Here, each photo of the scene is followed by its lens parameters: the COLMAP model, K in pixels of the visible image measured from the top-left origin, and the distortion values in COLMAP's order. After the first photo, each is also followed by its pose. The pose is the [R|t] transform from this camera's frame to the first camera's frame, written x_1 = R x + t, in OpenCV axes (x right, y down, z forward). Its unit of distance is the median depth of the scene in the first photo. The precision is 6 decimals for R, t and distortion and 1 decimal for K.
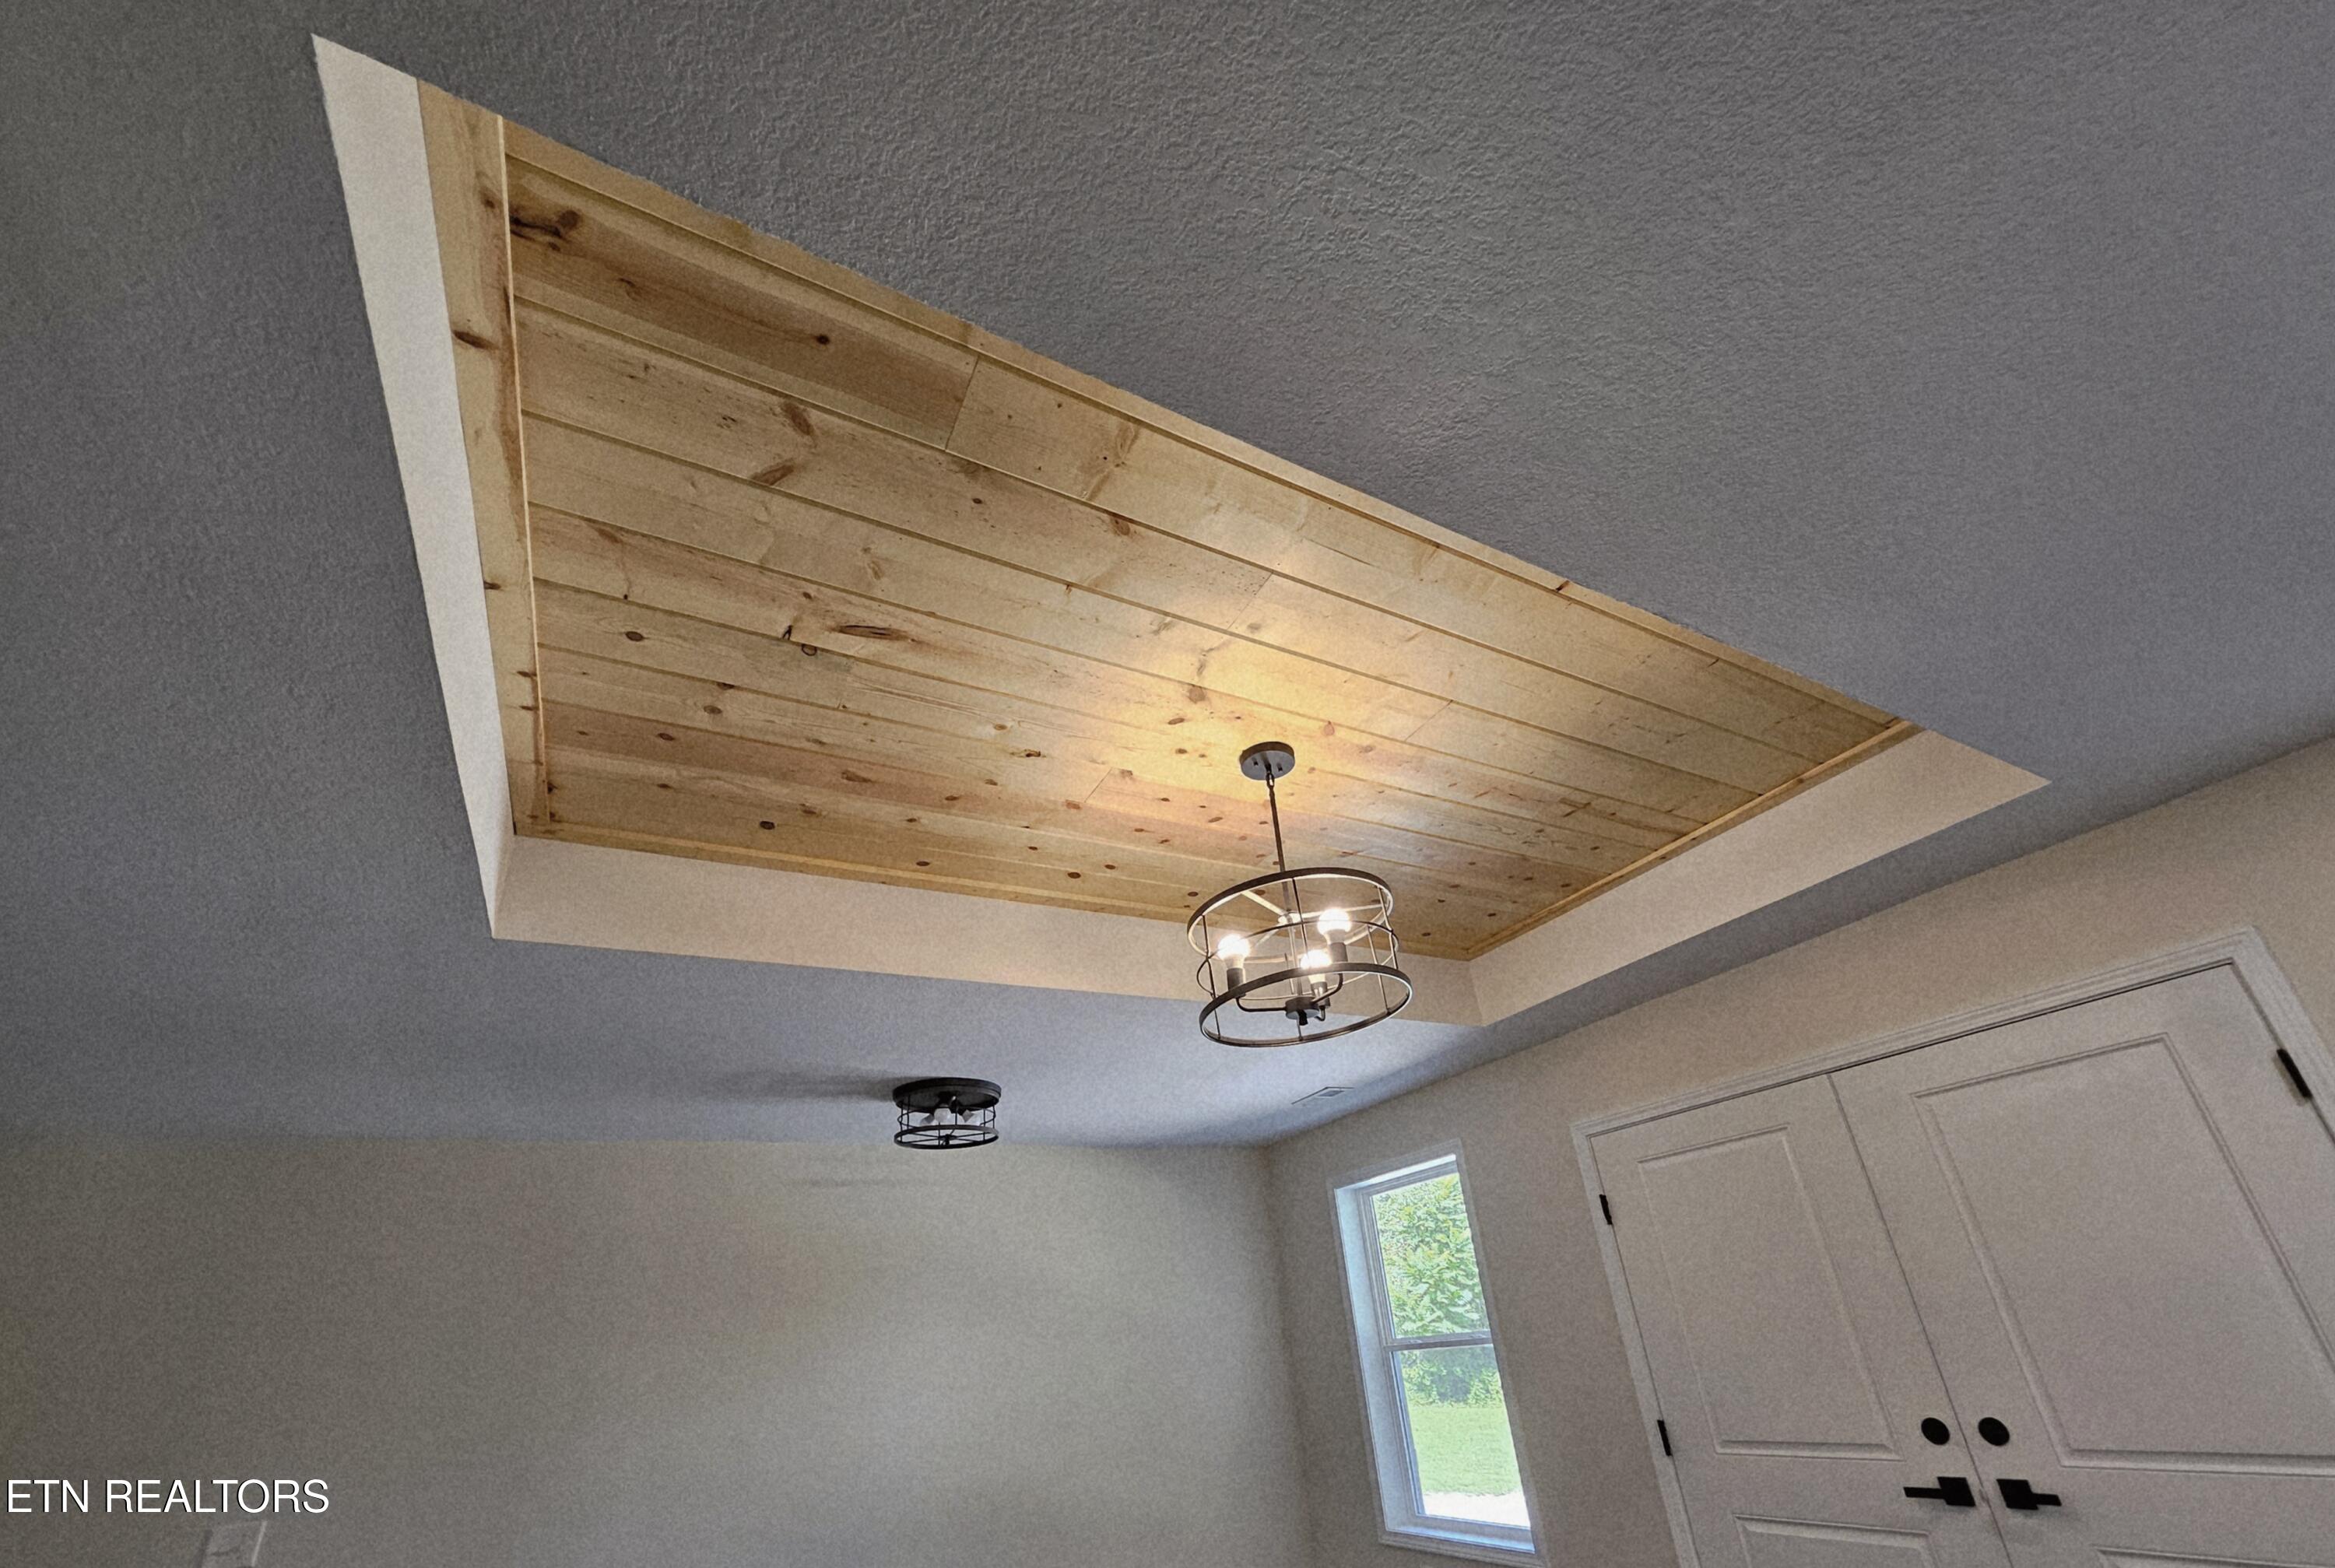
lens RADIAL K [[954.4, 0, 1208.5], [0, 954.4, 915.2], [0, 0, 1]] dist [-0.000545, 0.000088]
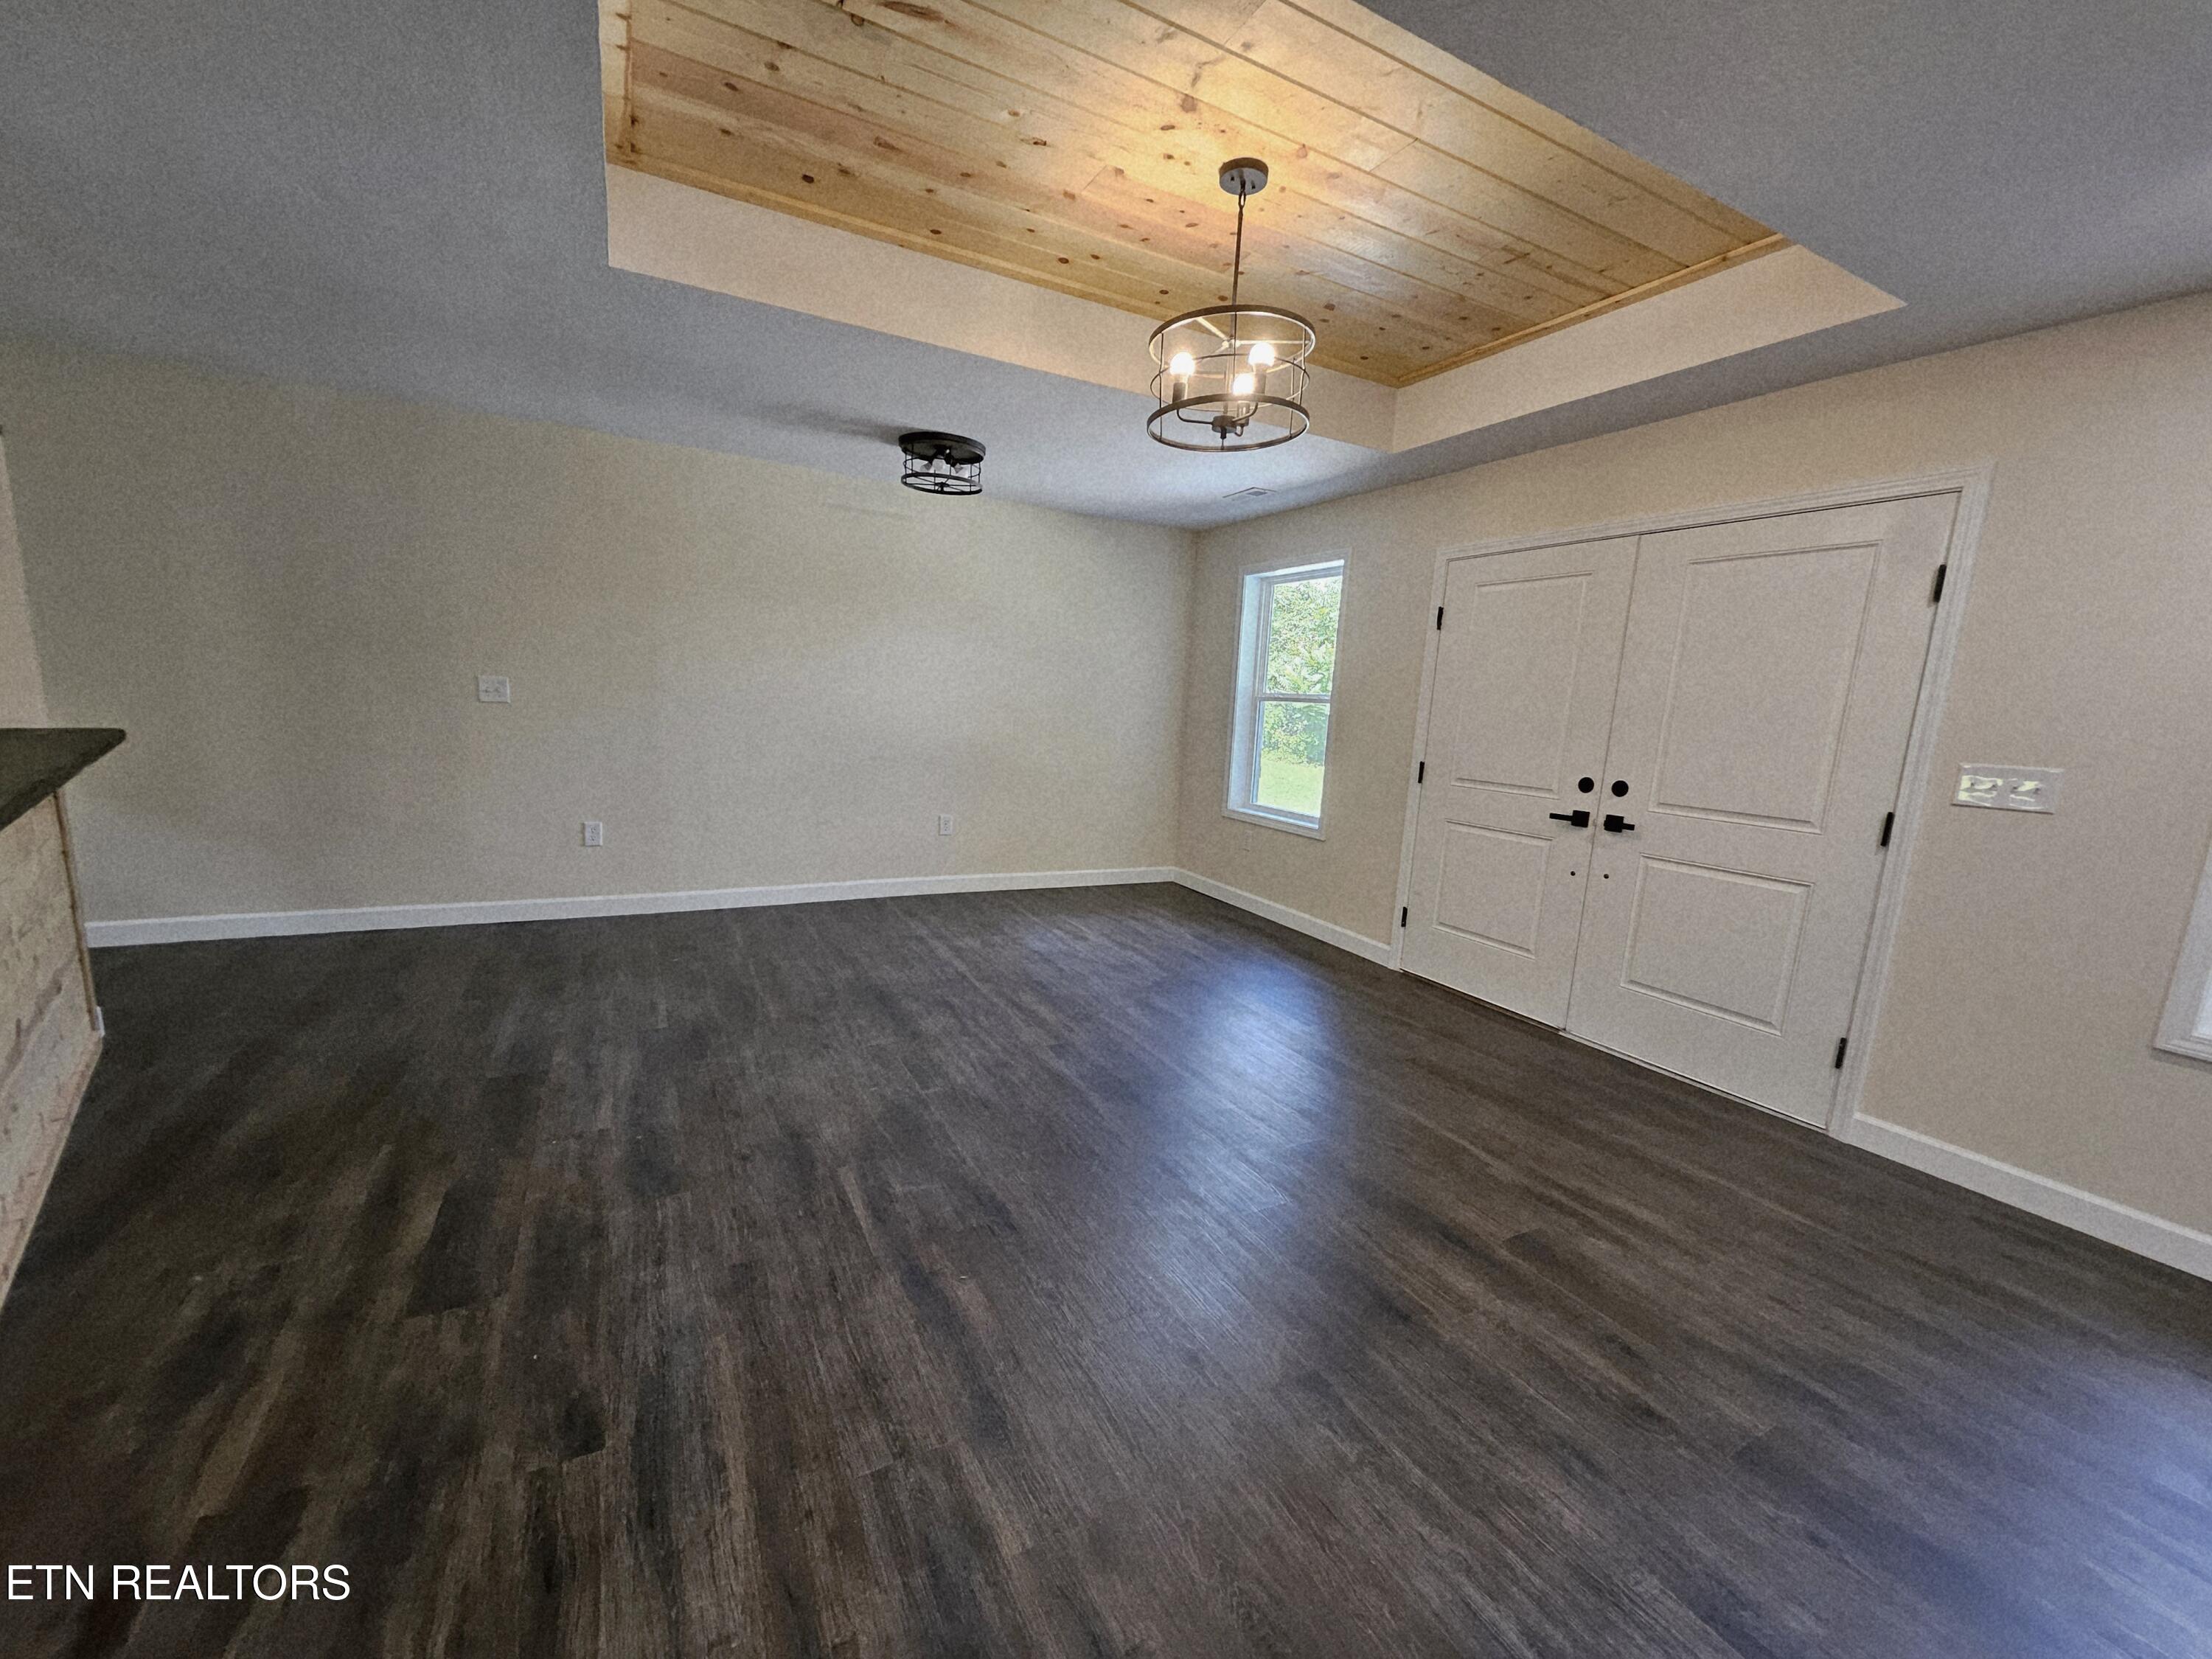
lens RADIAL K [[868.1, 0, 1113.4], [0, 868.1, 853.7], [0, 0, 1]] dist [0.007281, -0.000565]
pose [[0.988986, 0.147873, 0.006270, 0.019715], [-0.125541, 0.815683, 0.564714, -0.065200], [0.078392, -0.559281, 0.825263, -0.285570]]
